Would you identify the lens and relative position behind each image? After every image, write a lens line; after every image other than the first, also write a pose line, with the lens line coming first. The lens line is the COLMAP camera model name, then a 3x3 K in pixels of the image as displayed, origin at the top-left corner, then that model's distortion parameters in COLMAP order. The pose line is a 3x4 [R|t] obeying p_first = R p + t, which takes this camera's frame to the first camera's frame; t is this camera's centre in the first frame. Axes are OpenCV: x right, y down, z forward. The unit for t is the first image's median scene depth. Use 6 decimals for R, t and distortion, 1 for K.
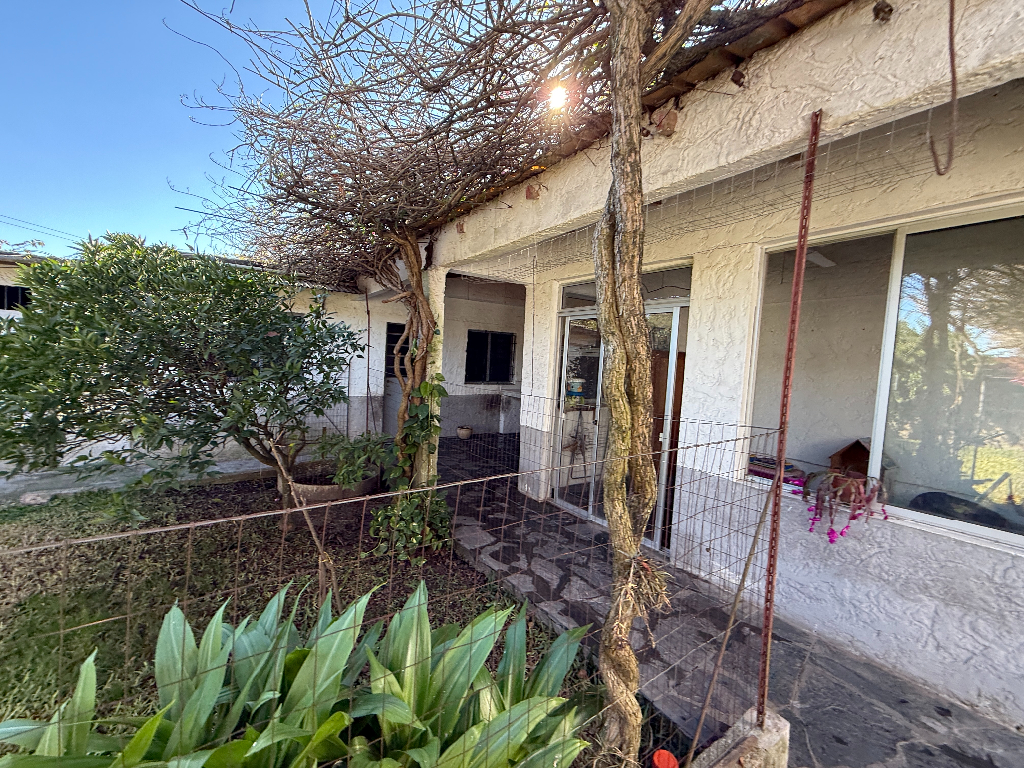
lens RADIAL K [[406.6, 0, 511.9], [0, 406.6, 383.8], [0, 0, 1]] dist [-0.003732, -0.000104]
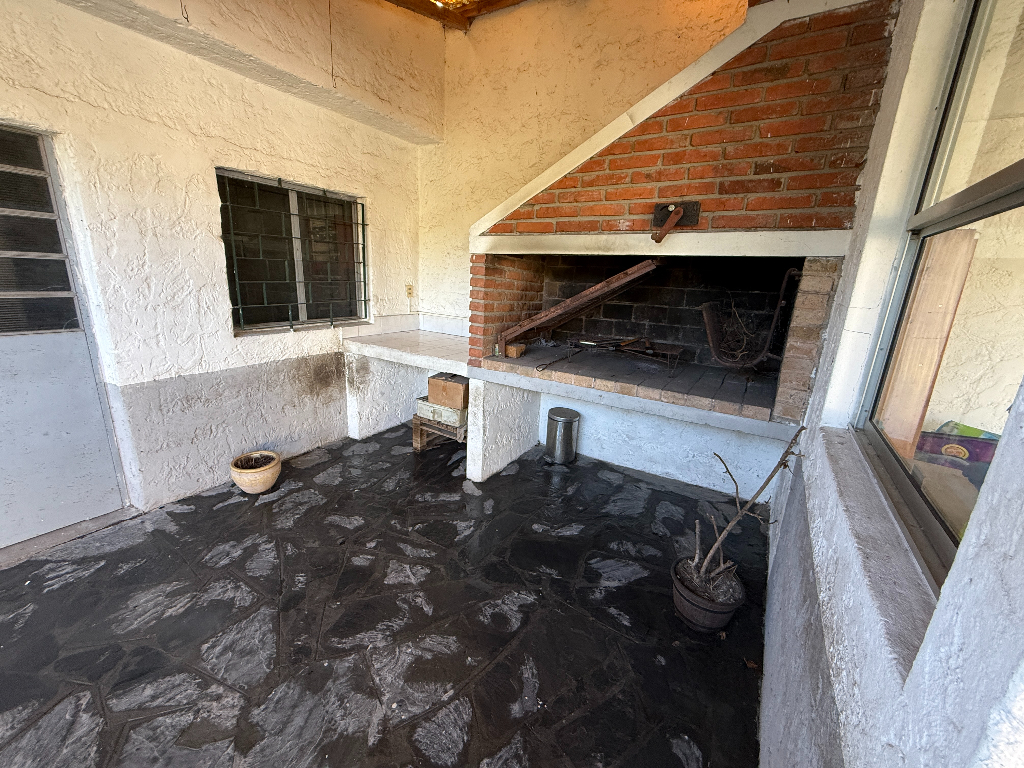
lens RADIAL K [[406.6, 0, 513.0], [0, 406.6, 387.6], [0, 0, 1]] dist [-0.003732, -0.000104]
pose [[0.917764, -0.107294, 0.382357, -0.030149], [0.017576, 0.972842, 0.230804, -0.030718], [-0.396736, -0.205103, 0.894725, 0.552439]]
